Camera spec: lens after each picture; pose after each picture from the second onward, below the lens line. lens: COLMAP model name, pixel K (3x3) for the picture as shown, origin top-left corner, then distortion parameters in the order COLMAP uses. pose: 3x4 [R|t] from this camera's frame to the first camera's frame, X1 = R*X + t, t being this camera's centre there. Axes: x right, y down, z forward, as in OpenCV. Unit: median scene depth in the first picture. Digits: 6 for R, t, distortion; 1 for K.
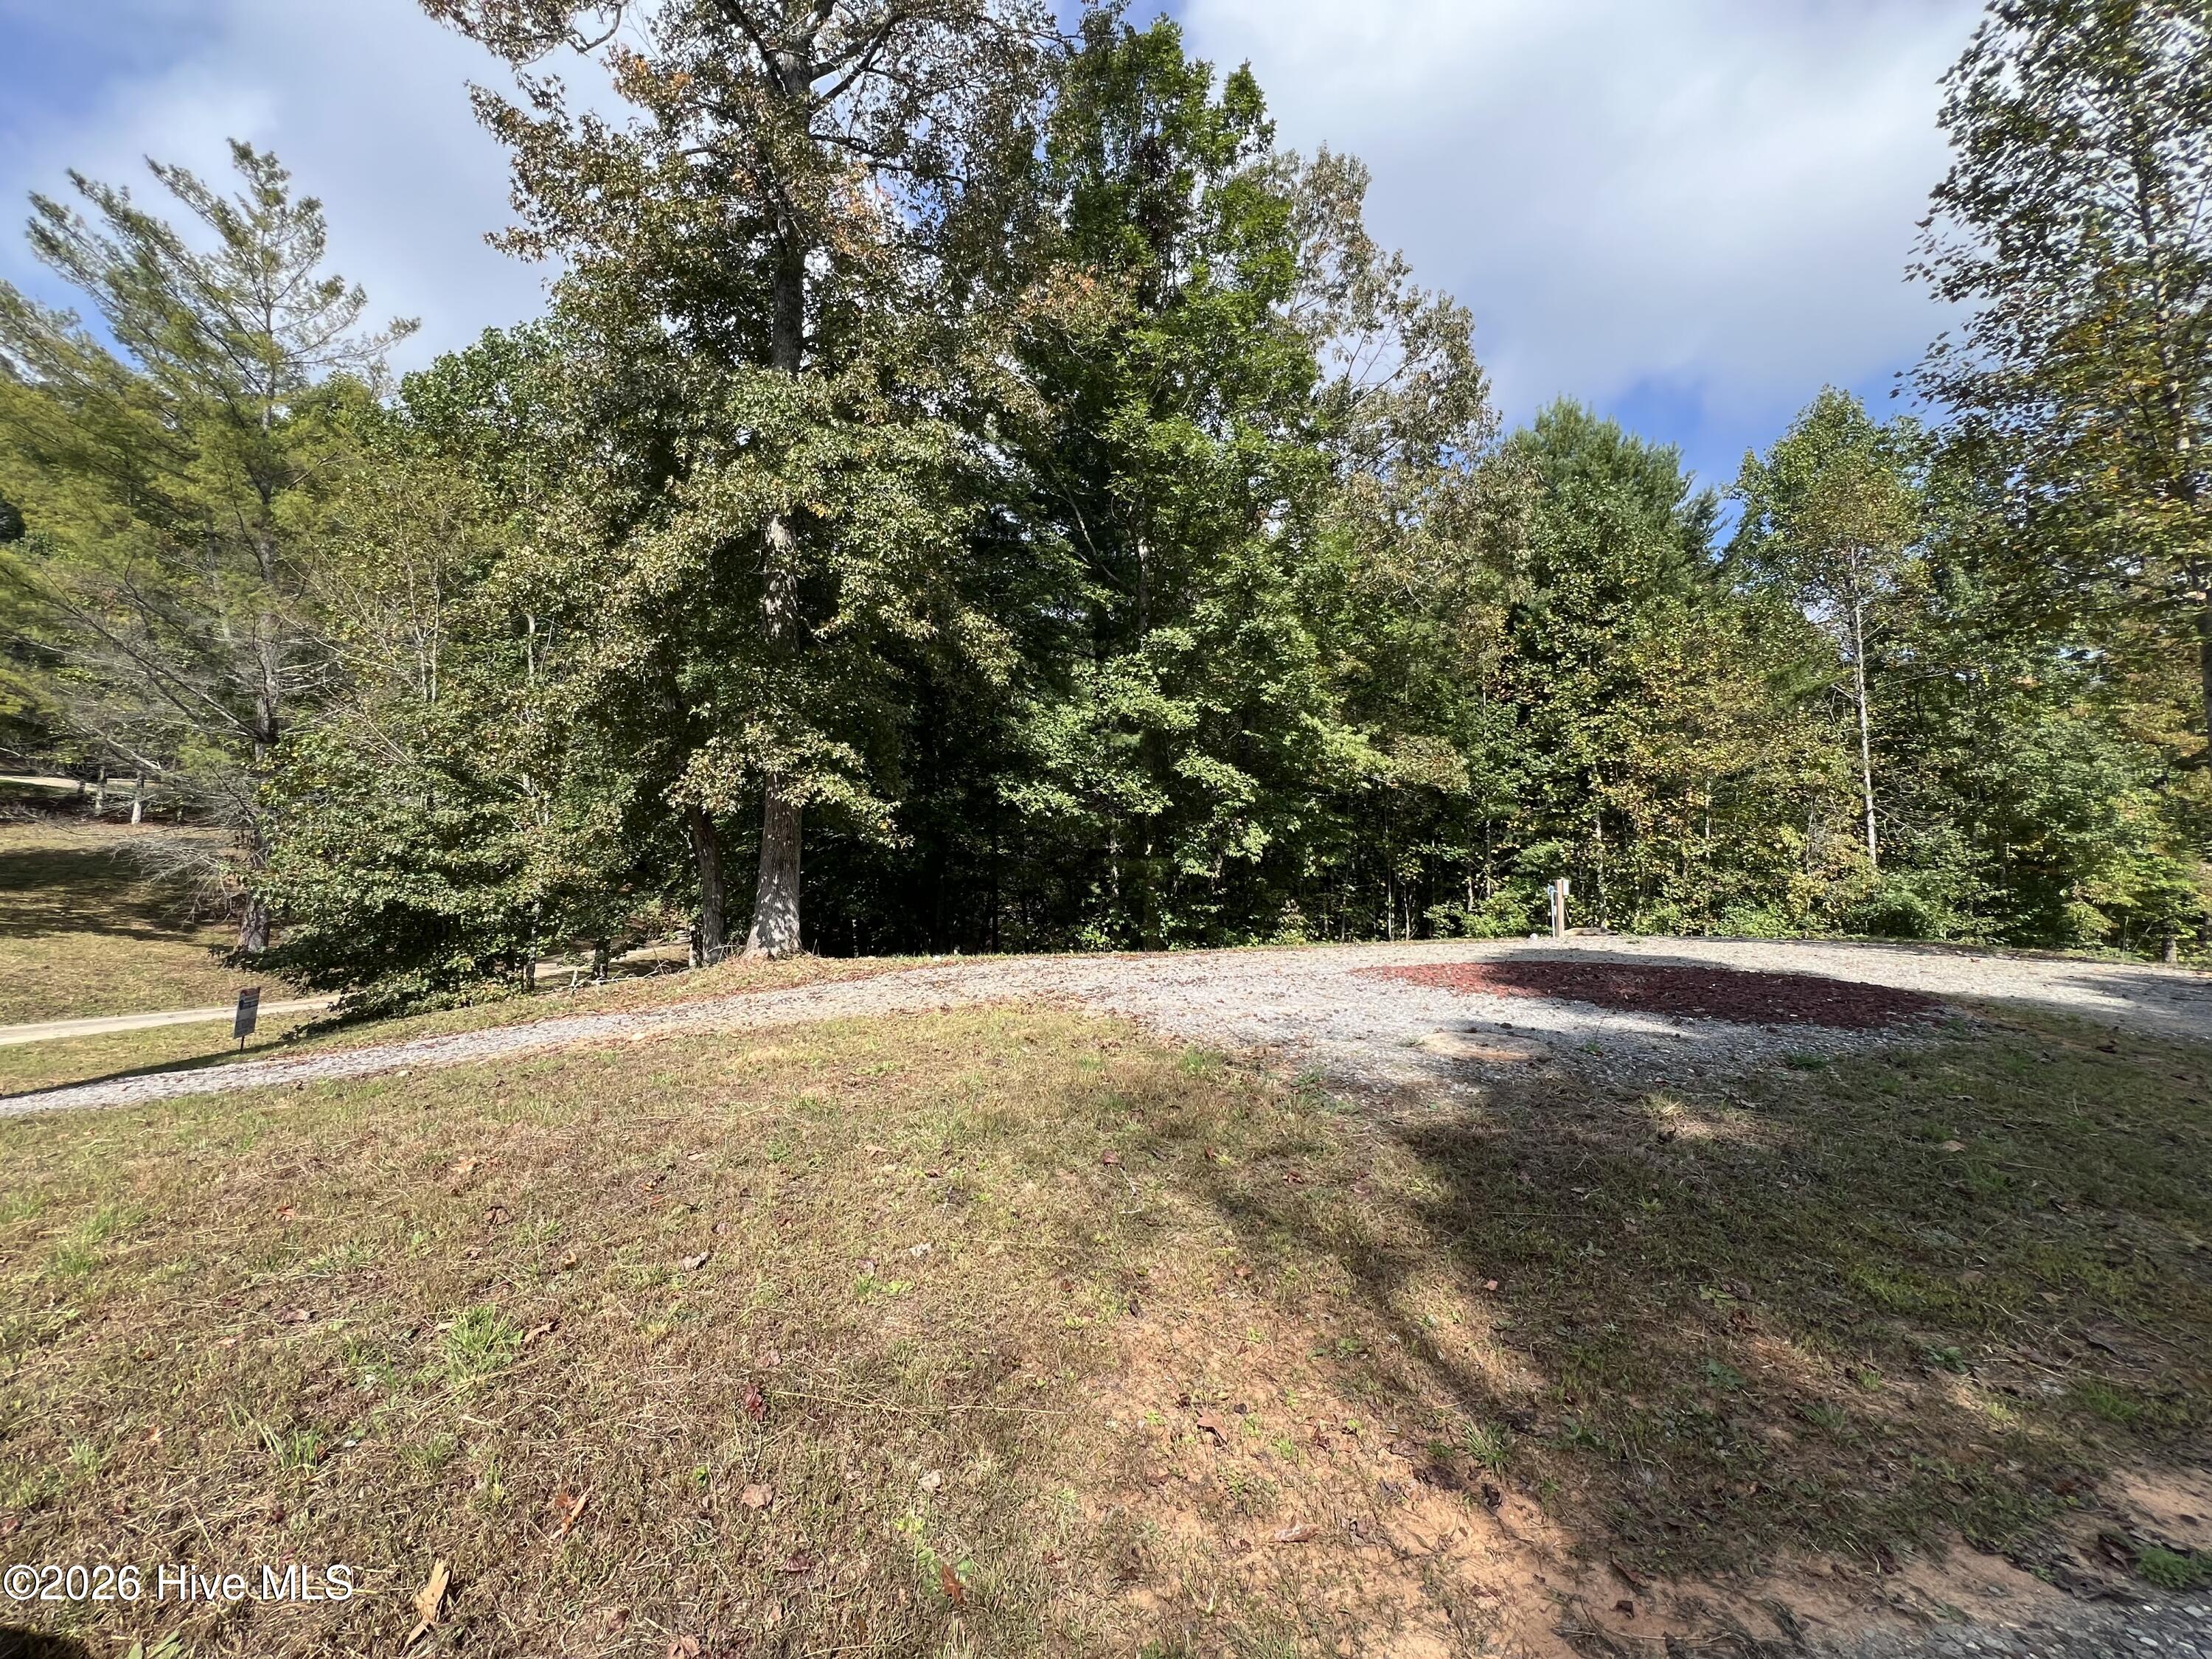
lens RADIAL K [[887.6, 0, 1098.7], [0, 887.6, 825.8], [0, 0, 1]] dist [-0.002077, 0.000601]
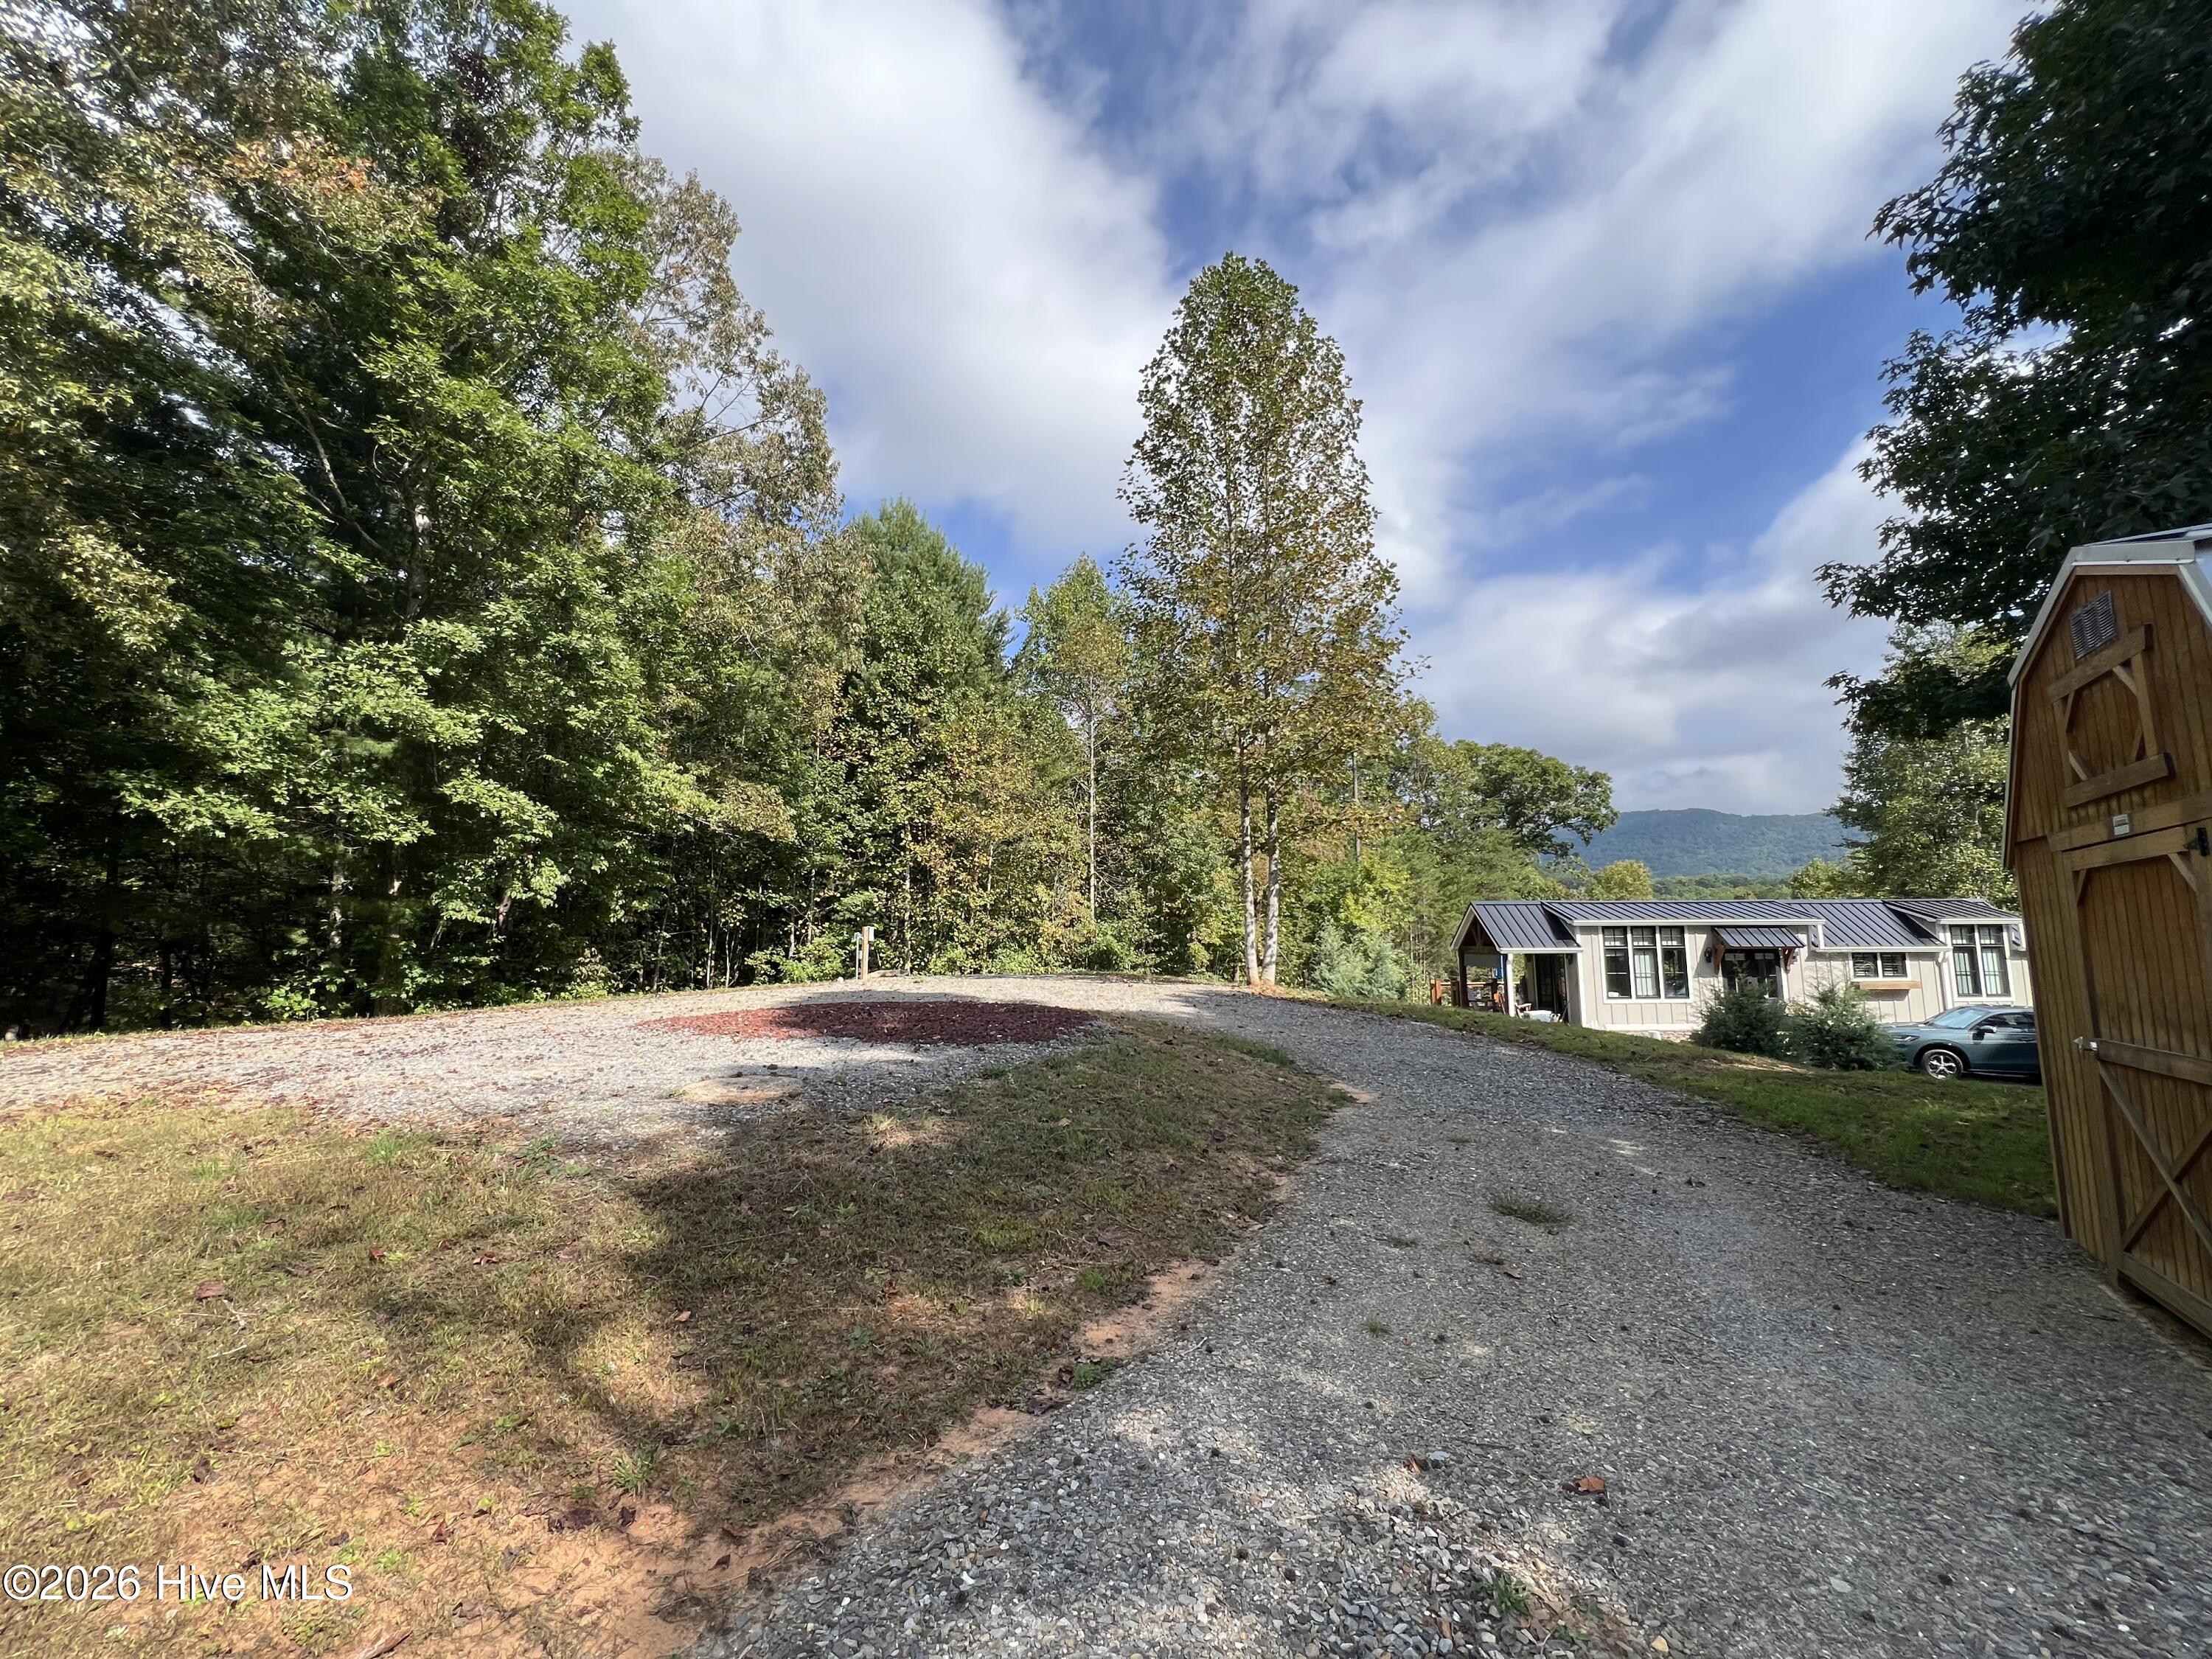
lens RADIAL K [[887.6, 0, 1103.8], [0, 887.6, 824.6], [0, 0, 1]] dist [-0.002077, 0.000601]
pose [[0.753403, 0.077165, 0.653015, 0.012089], [-0.043064, 0.996749, -0.068099, -0.002735], [-0.656147, 0.023185, 0.754277, -0.021213]]
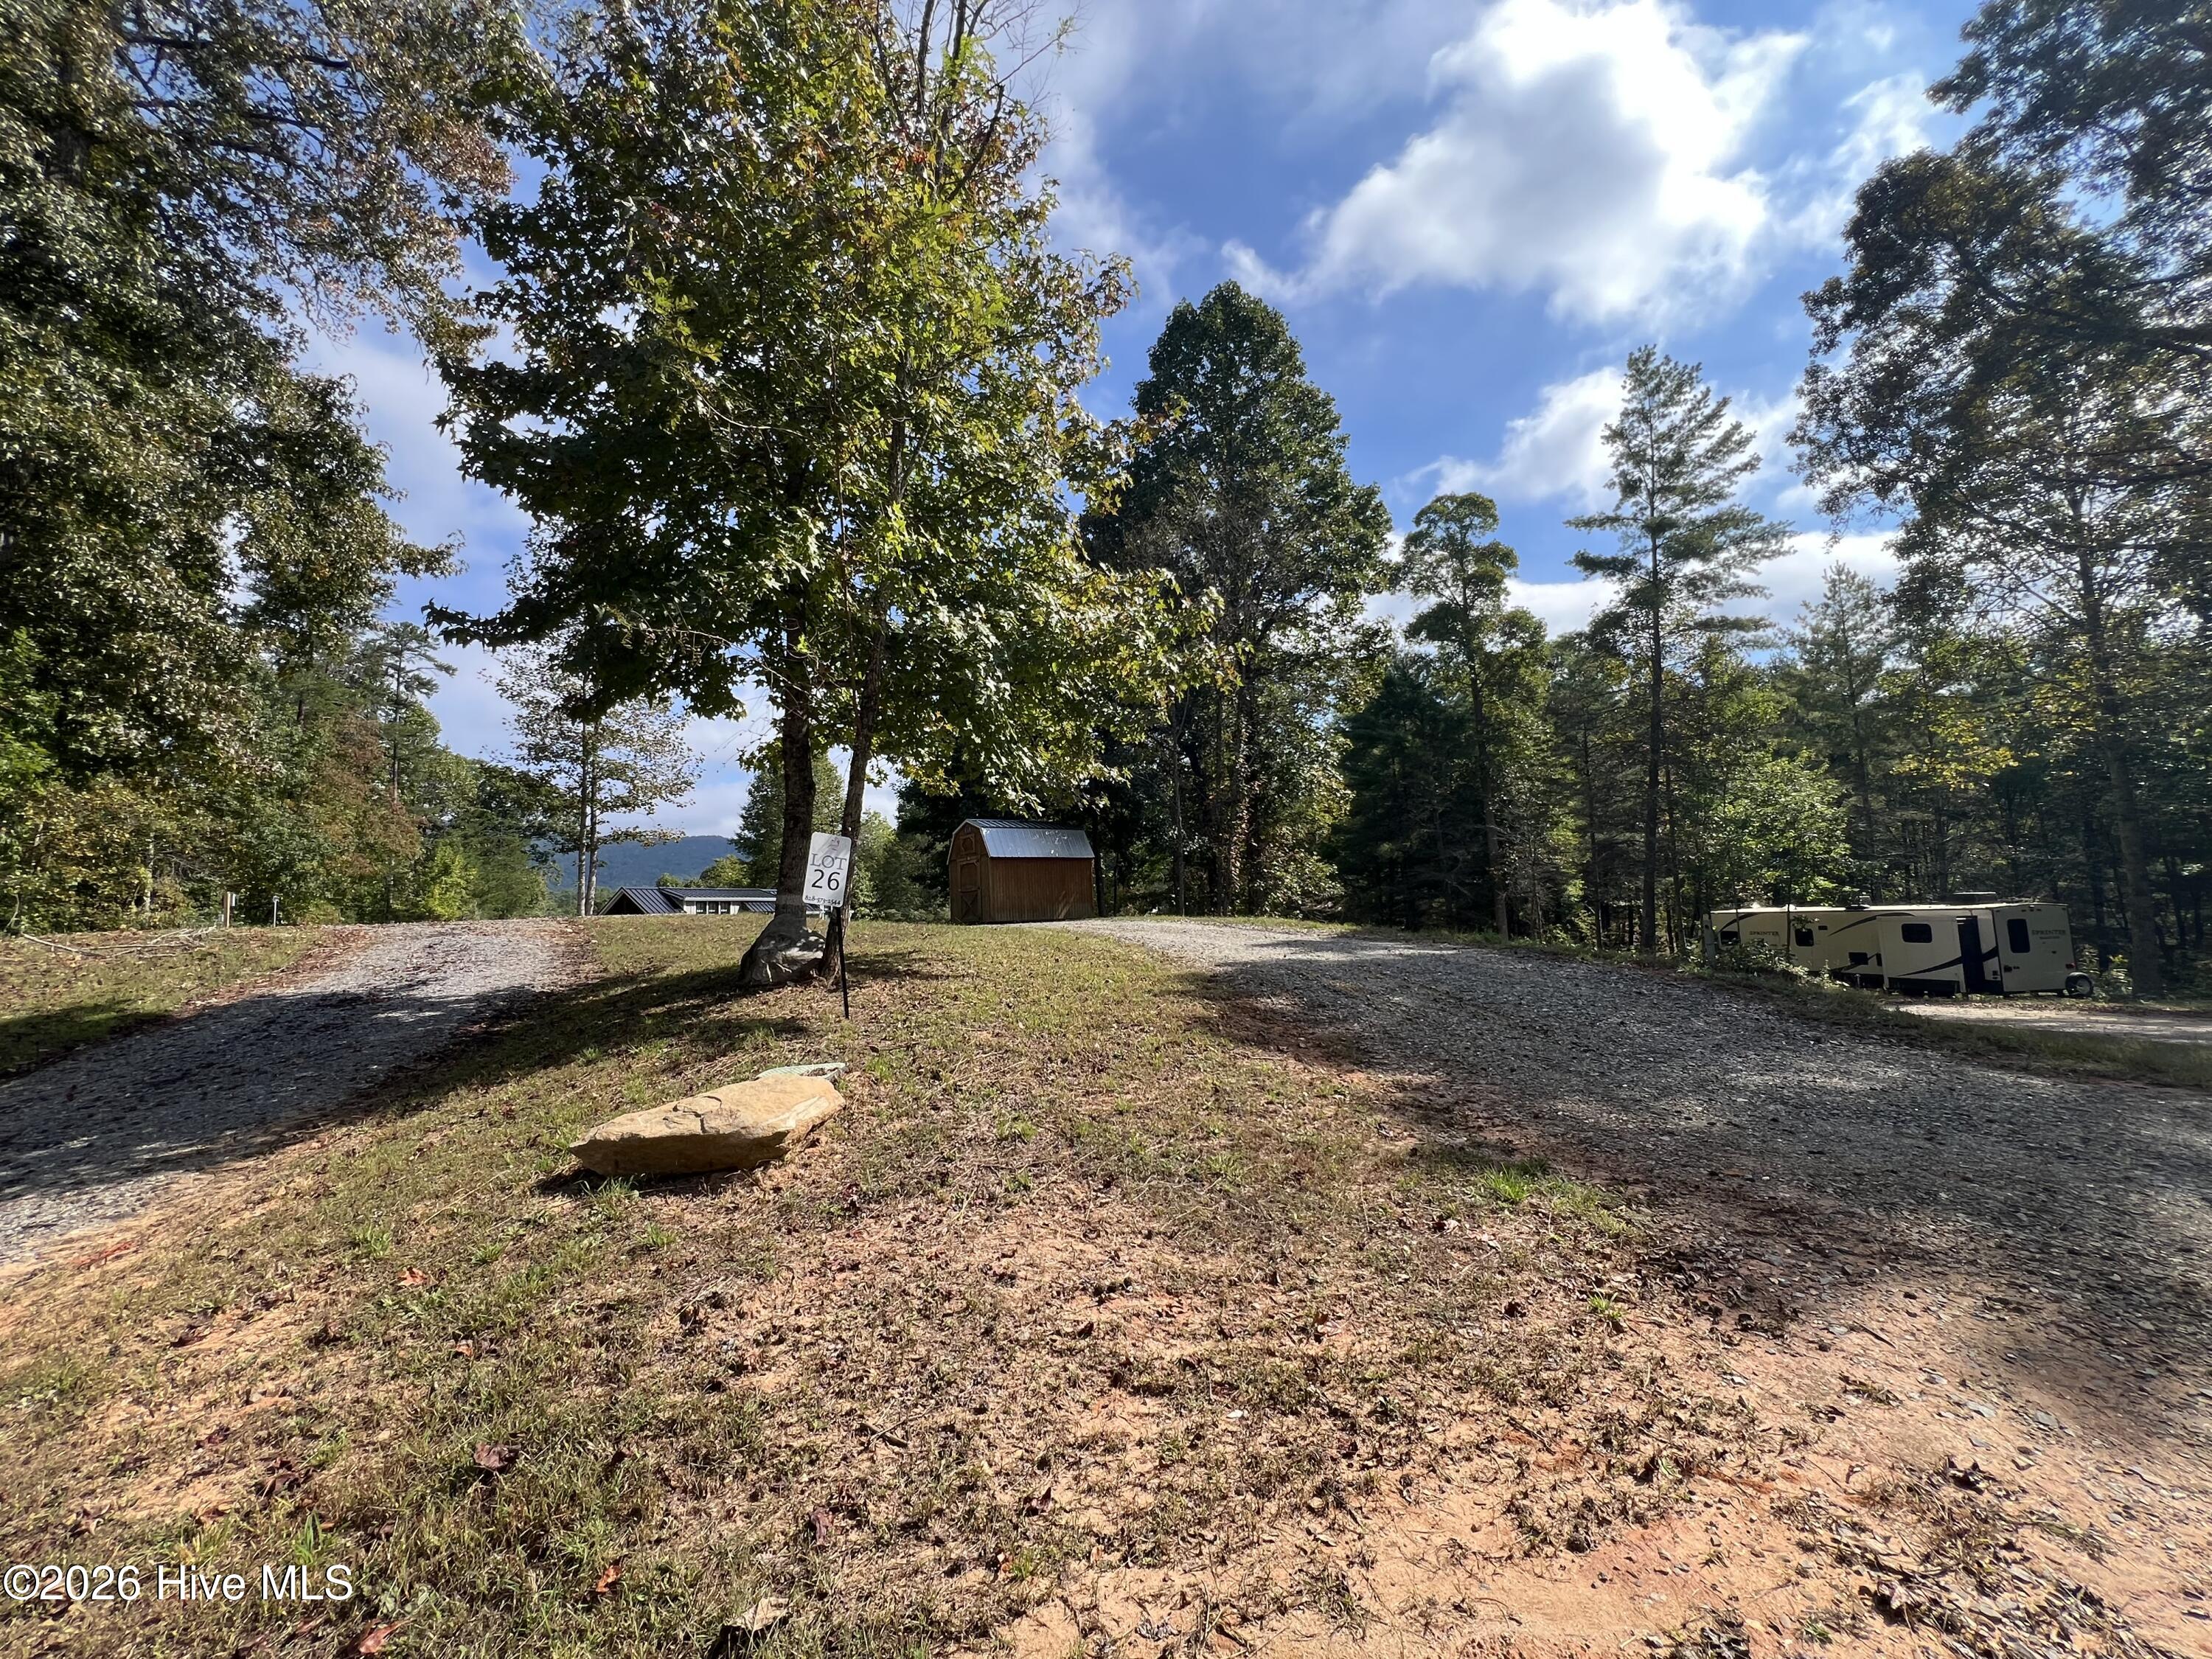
lens RADIAL K [[888.9, 0, 1116.4], [0, 888.9, 819.6], [0, 0, 1]] dist [-0.005190, 0.001208]
pose [[-0.342646, 0.116771, 0.932179, -0.985462], [-0.020312, 0.991092, -0.131618, 0.085815], [-0.939245, -0.064033, -0.337222, 0.210807]]
